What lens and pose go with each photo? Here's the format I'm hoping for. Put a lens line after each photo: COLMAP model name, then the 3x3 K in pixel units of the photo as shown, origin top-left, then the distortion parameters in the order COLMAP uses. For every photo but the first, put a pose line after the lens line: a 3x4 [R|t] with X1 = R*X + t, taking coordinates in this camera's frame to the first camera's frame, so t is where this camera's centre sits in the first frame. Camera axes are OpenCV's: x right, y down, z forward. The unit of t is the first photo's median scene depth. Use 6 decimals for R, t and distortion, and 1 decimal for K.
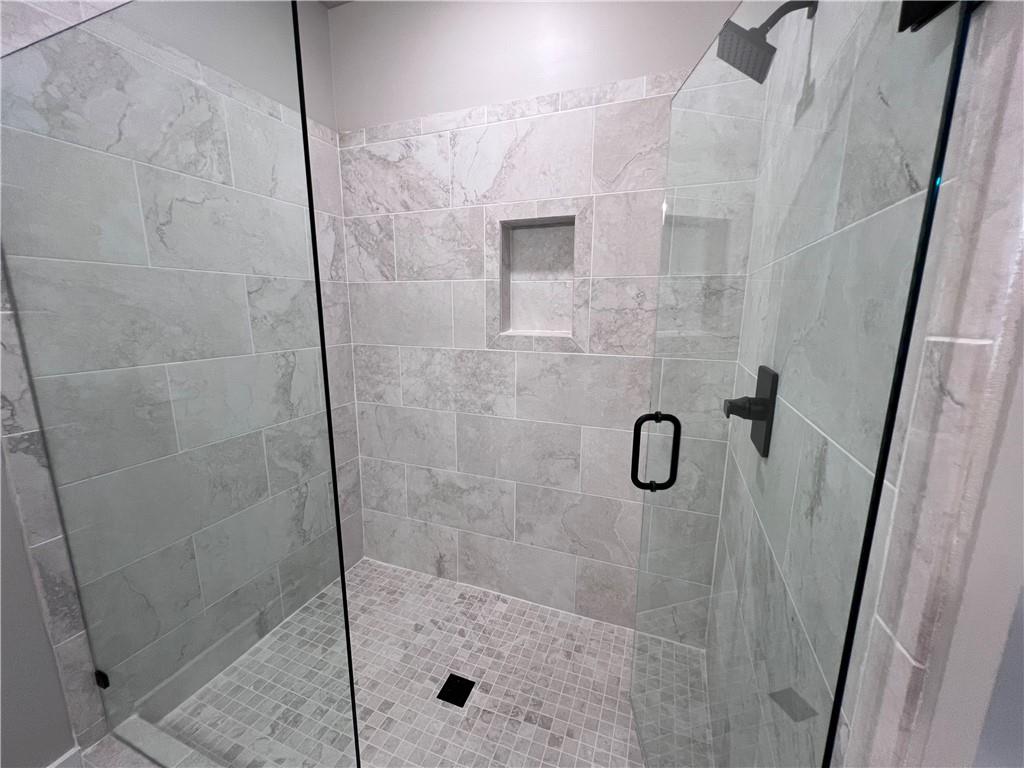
lens RADIAL K [[407.6, 0, 514.7], [0, 407.6, 386.9], [0, 0, 1]] dist [-0.002123, 0.000182]
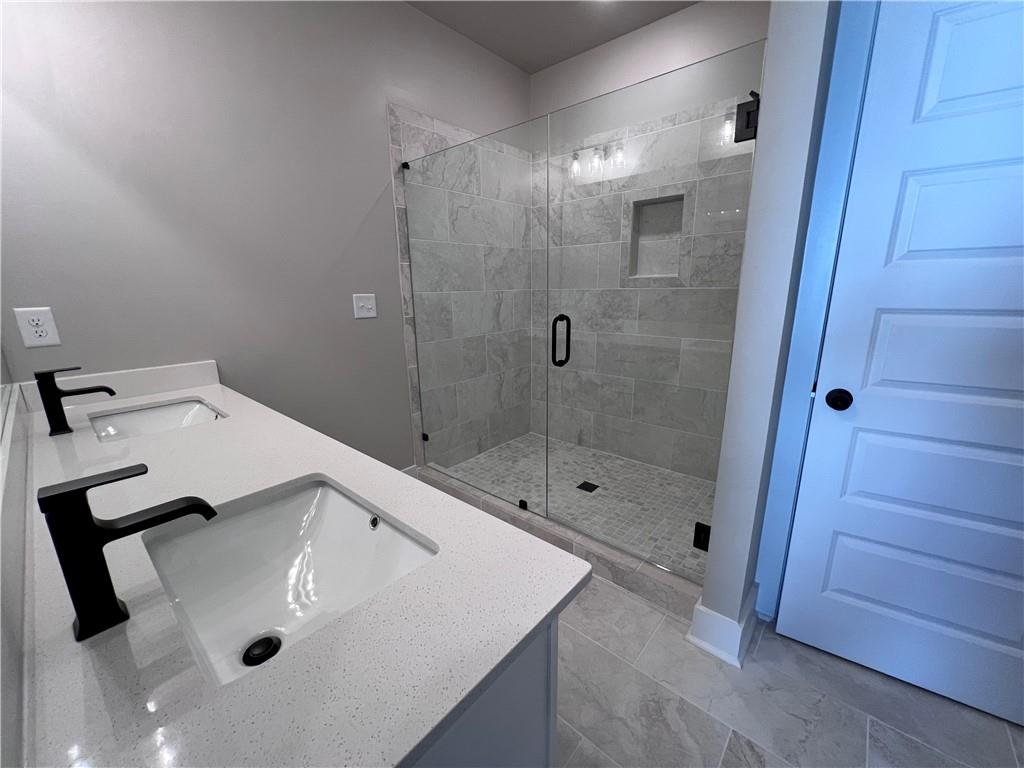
lens RADIAL K [[407.6, 0, 512.8], [0, 407.6, 387.1], [0, 0, 1]] dist [-0.002123, 0.000182]
pose [[0.940621, 0.062203, -0.333710, 0.090778], [-0.044136, 0.997133, 0.061458, 0.207820], [0.336576, -0.043080, 0.940670, -0.605740]]
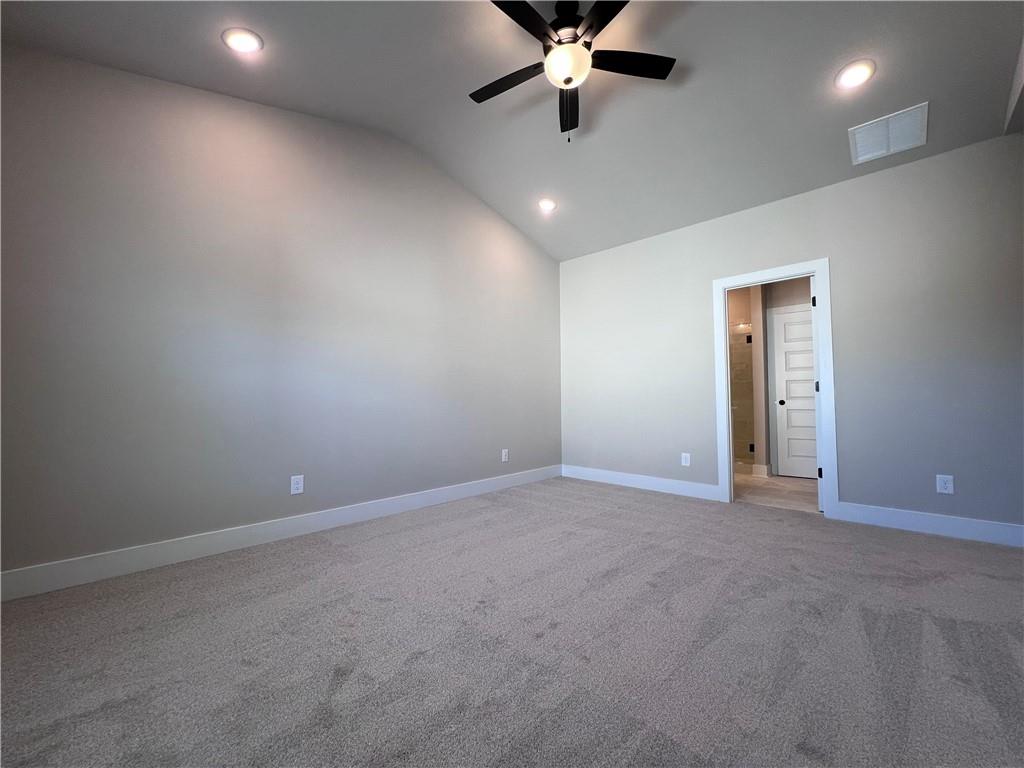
lens RADIAL K [[407.6, 0, 509.6], [0, 407.6, 387.1], [0, 0, 1]] dist [-0.002123, 0.000182]
pose [[0.925843, -0.023408, -0.377184, -0.370185], [-0.058863, 0.976966, -0.205118, 0.946423], [0.373297, 0.212109, 0.903138, -3.502909]]
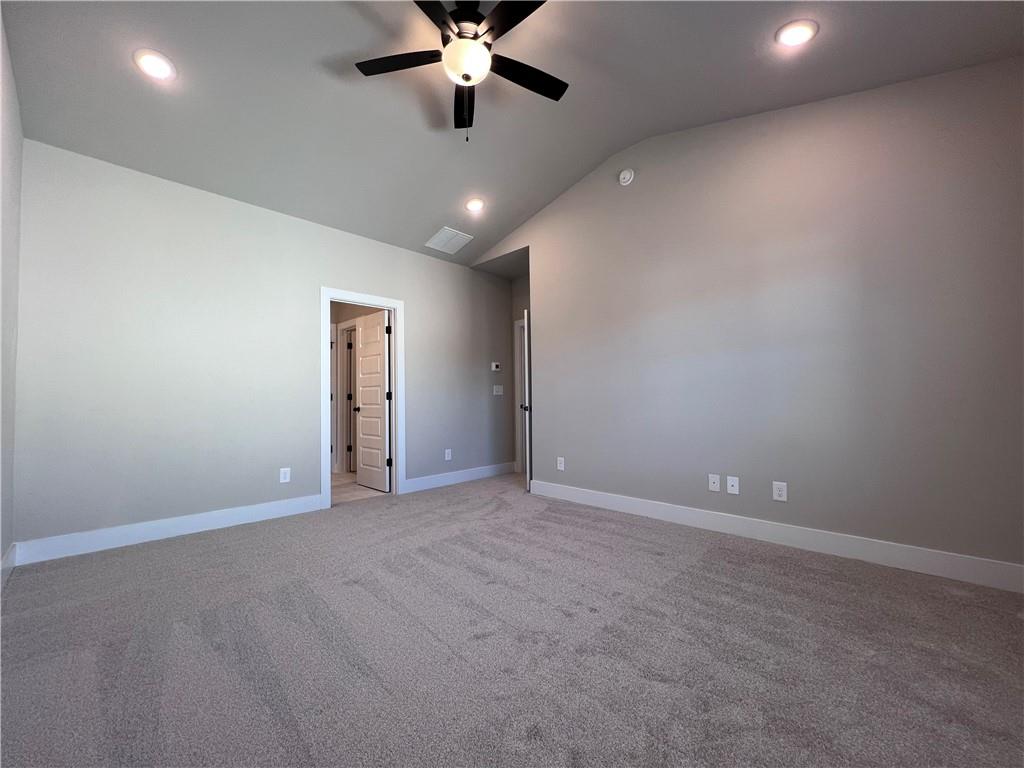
lens RADIAL K [[407.6, 0, 513.2], [0, 407.6, 383.7], [0, 0, 1]] dist [-0.002123, 0.000182]
pose [[0.391922, 0.025011, 0.919658, -2.720467], [0.182839, 0.977573, -0.104505, 0.681628], [-0.901647, 0.209107, 0.378559, -2.436537]]
